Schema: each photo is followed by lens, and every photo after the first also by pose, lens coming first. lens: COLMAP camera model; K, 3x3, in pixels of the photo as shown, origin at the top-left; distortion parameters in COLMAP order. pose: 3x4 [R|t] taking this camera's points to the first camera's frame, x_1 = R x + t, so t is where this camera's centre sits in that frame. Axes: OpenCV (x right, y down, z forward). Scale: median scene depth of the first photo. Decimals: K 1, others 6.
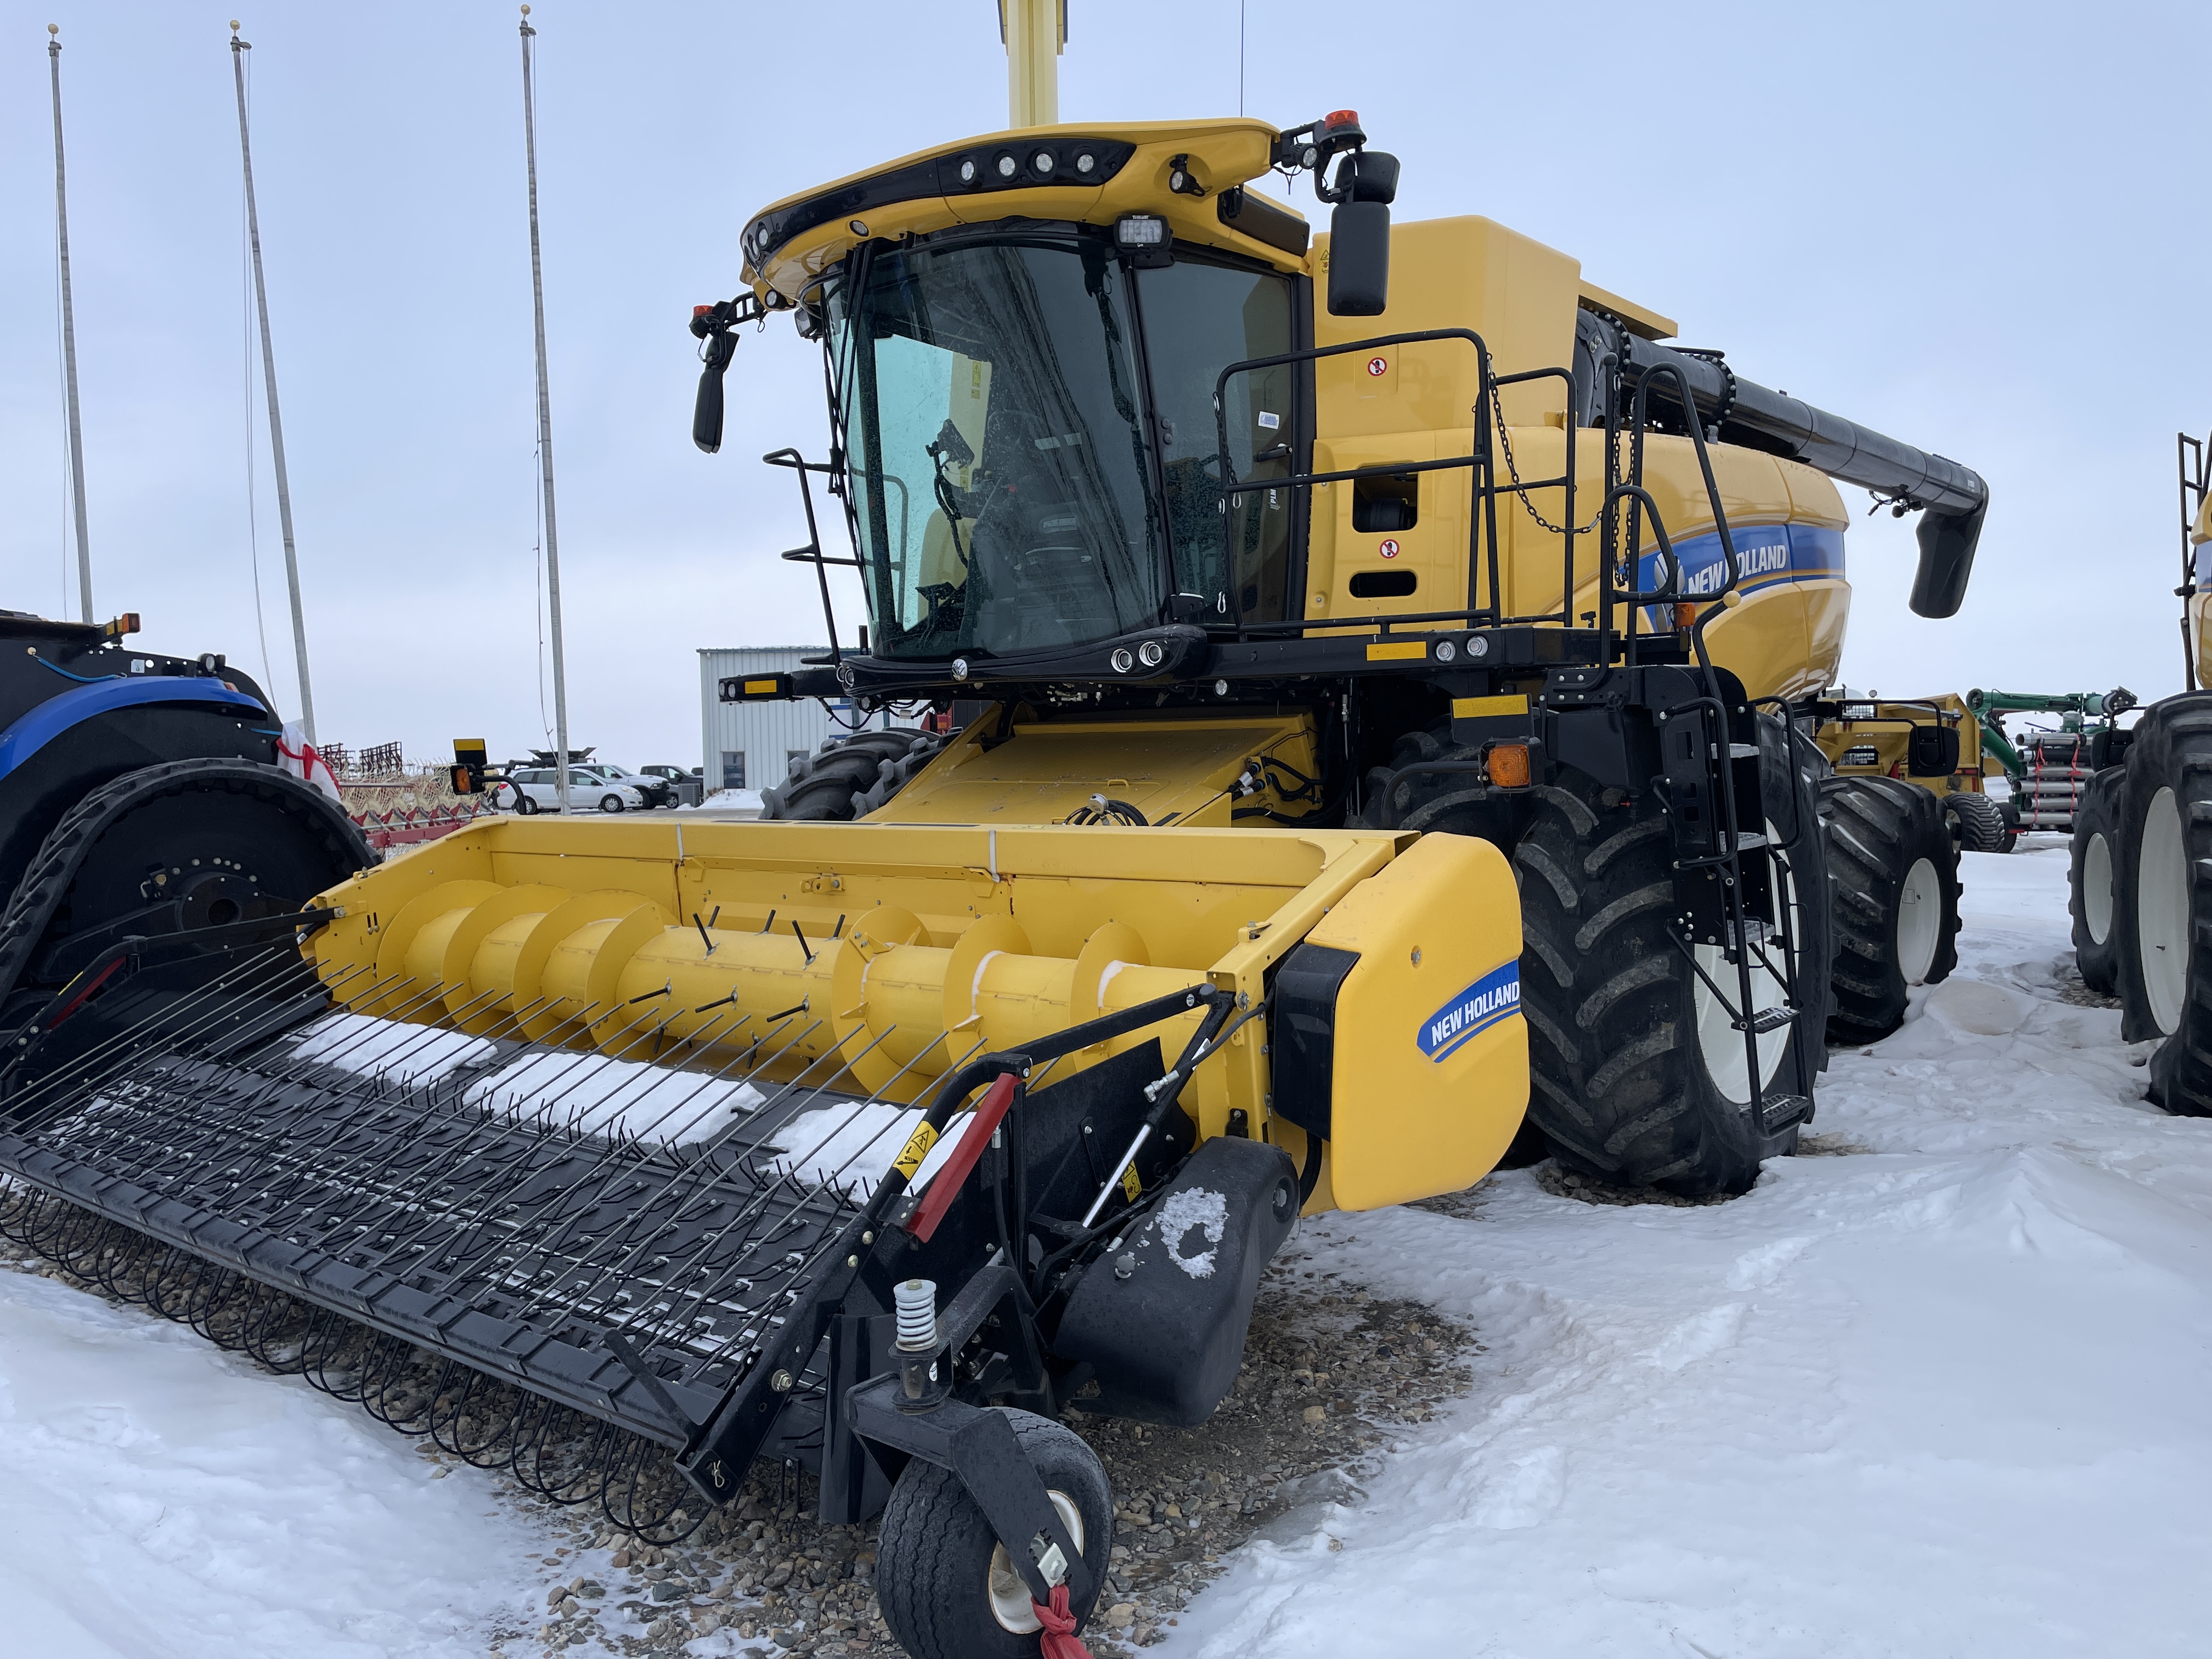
lens RADIAL K [[1735.3, 0, 1094.1], [0, 1735.3, 823.0], [0, 0, 1]] dist [0.083201, -0.106866]
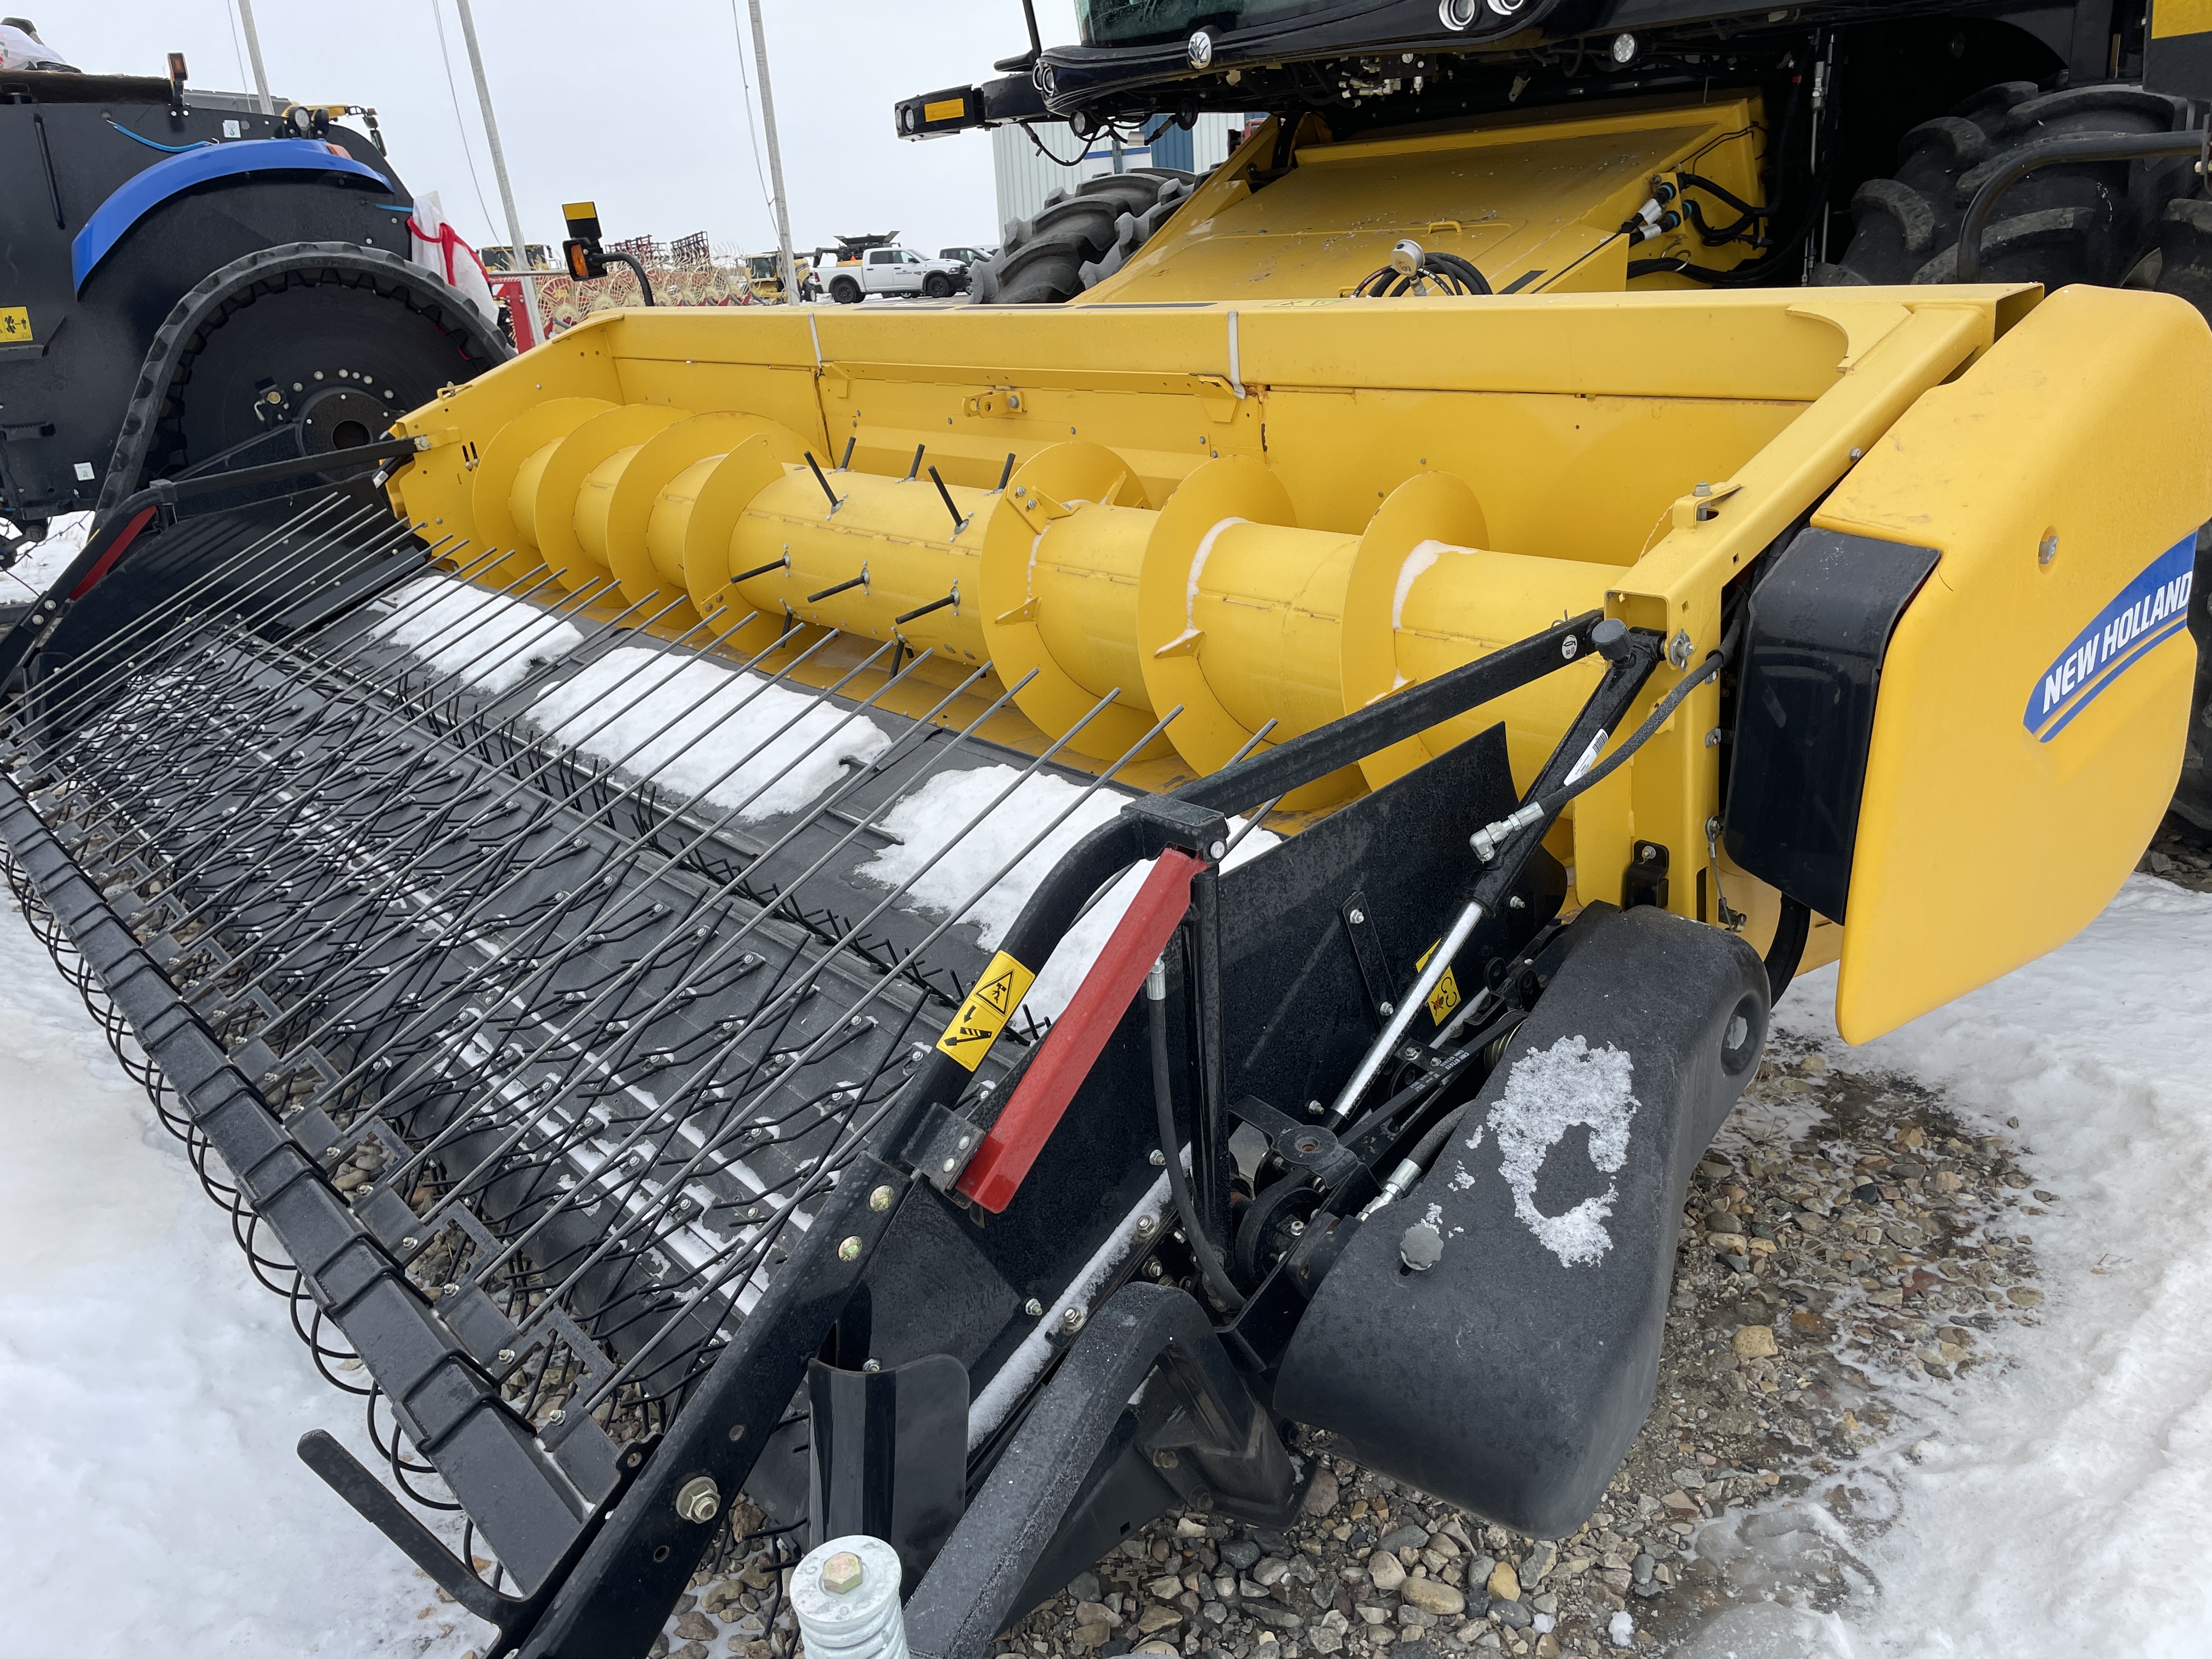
lens RADIAL K [[1735.3, 0, 1094.5], [0, 1735.3, 831.2], [0, 0, 1]] dist [0.083201, -0.106866]
pose [[0.983894, 0.021806, -0.177416, 0.008495], [0.030533, 0.957444, 0.287001, 0.001518], [0.176124, -0.287796, 0.941357, 0.400277]]
